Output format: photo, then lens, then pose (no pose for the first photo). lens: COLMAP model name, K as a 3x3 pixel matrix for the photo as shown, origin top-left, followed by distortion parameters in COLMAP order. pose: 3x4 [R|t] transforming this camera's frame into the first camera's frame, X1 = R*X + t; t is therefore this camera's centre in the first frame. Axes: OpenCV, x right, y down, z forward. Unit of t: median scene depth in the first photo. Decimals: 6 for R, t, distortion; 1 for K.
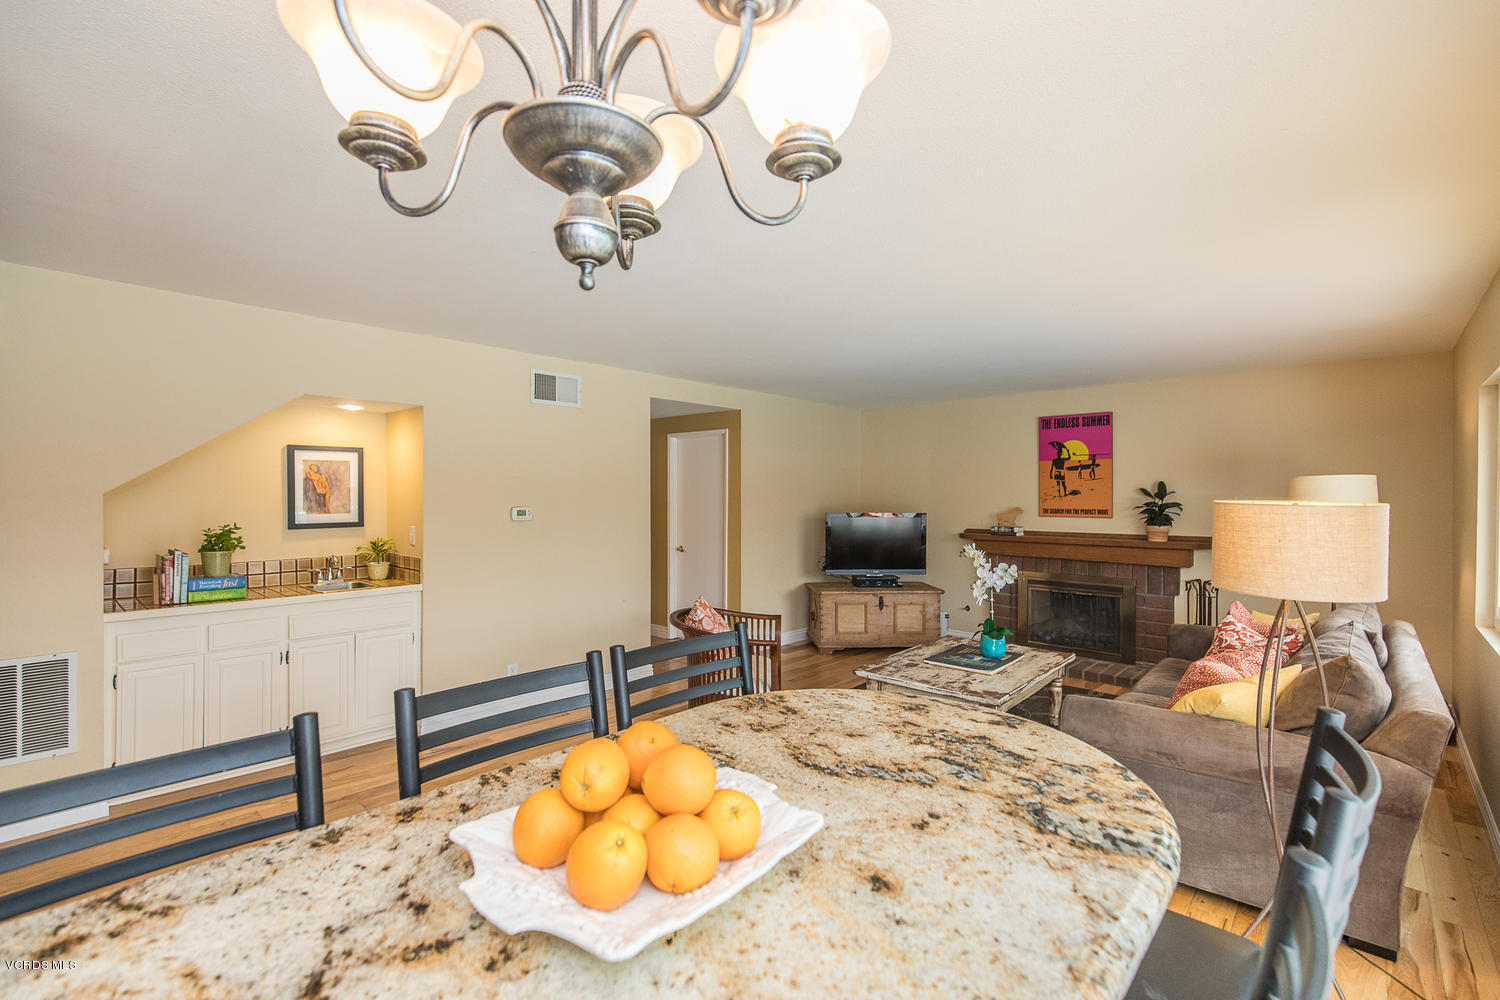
lens RADIAL K [[674.9, 0, 750.4], [0, 674.9, 498.2], [0, 0, 1]] dist [-0.001534, 0.000975]
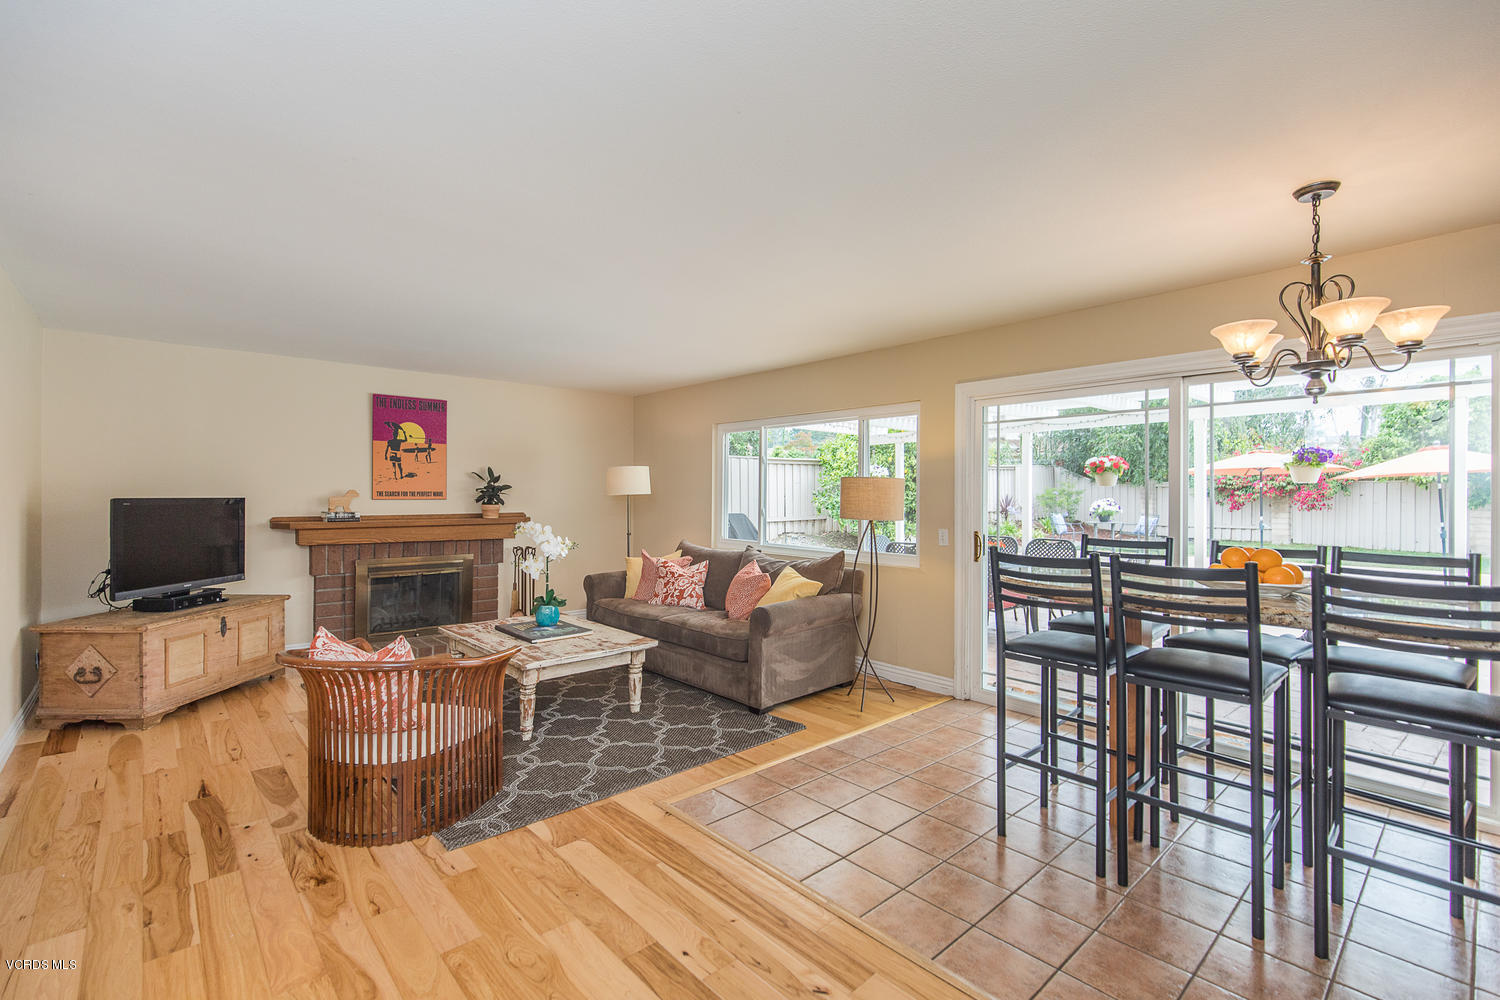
lens RADIAL K [[674.9, 0, 742.6], [0, 674.9, 488.5], [0, 0, 1]] dist [-0.001534, 0.000975]
pose [[0.110415, 0.003008, 0.993881, -0.459972], [0.003169, 0.999989, -0.003378, 0.016707], [-0.993880, 0.003523, 0.110405, 0.401142]]
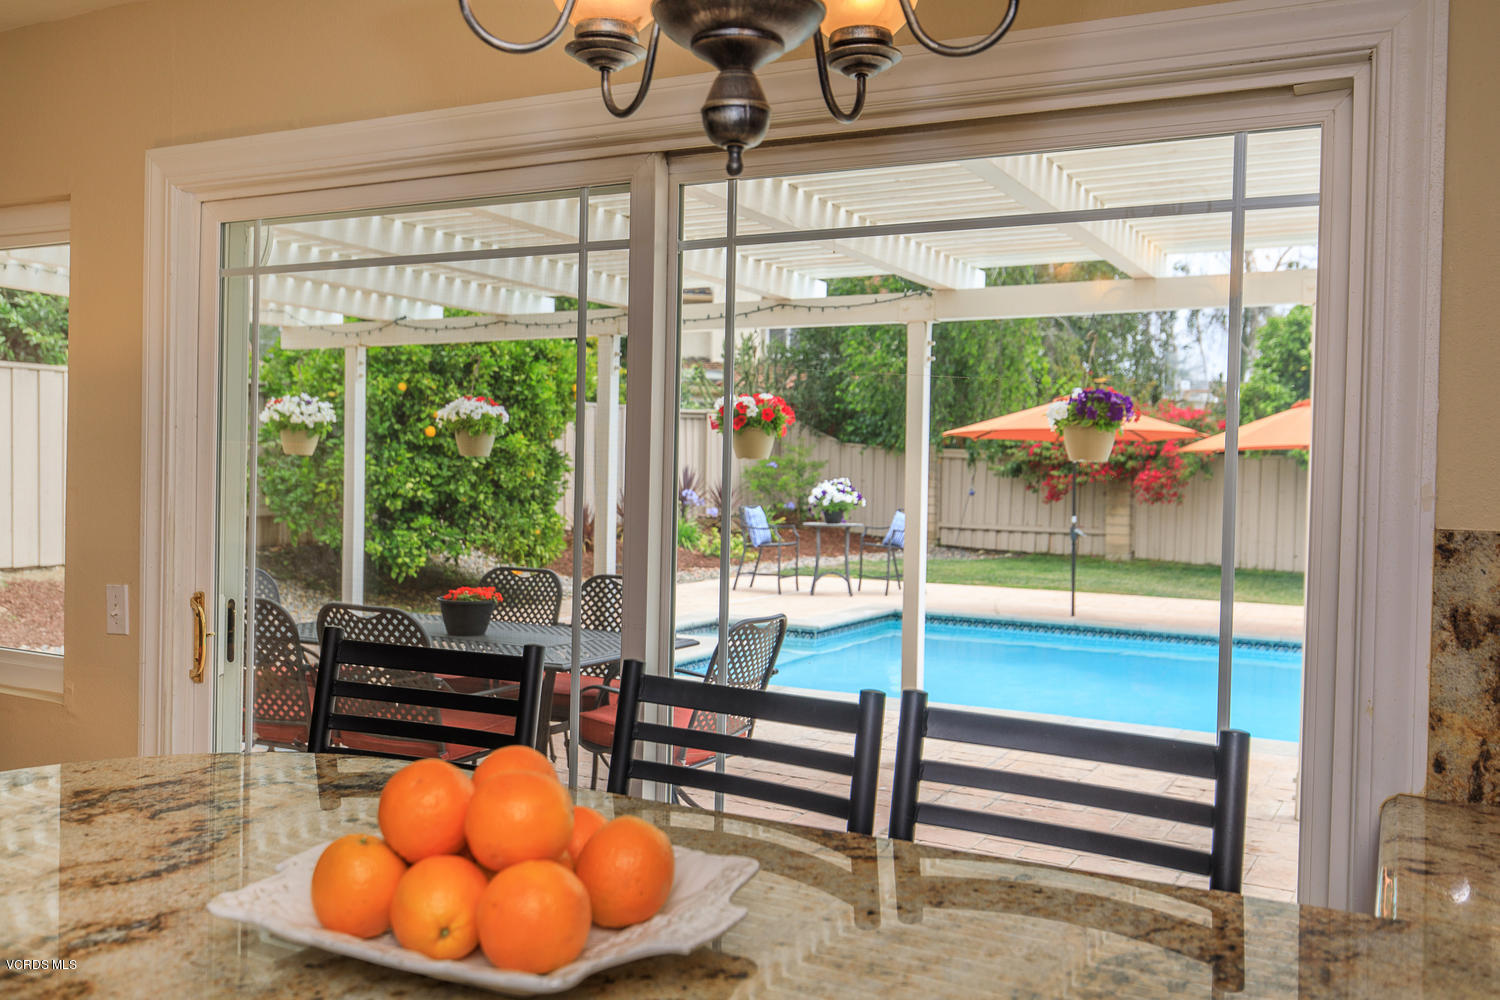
lens RADIAL K [[1296.4, 0, 750.0], [0, 1296.4, 507.9], [0, 0, 1]] dist [-0.005443, -0.005487]
pose [[-0.260375, -0.043722, 0.964517, -0.220981], [-0.018236, 0.999019, 0.040364, 0.007507], [-0.965335, -0.007079, -0.260917, 0.165344]]
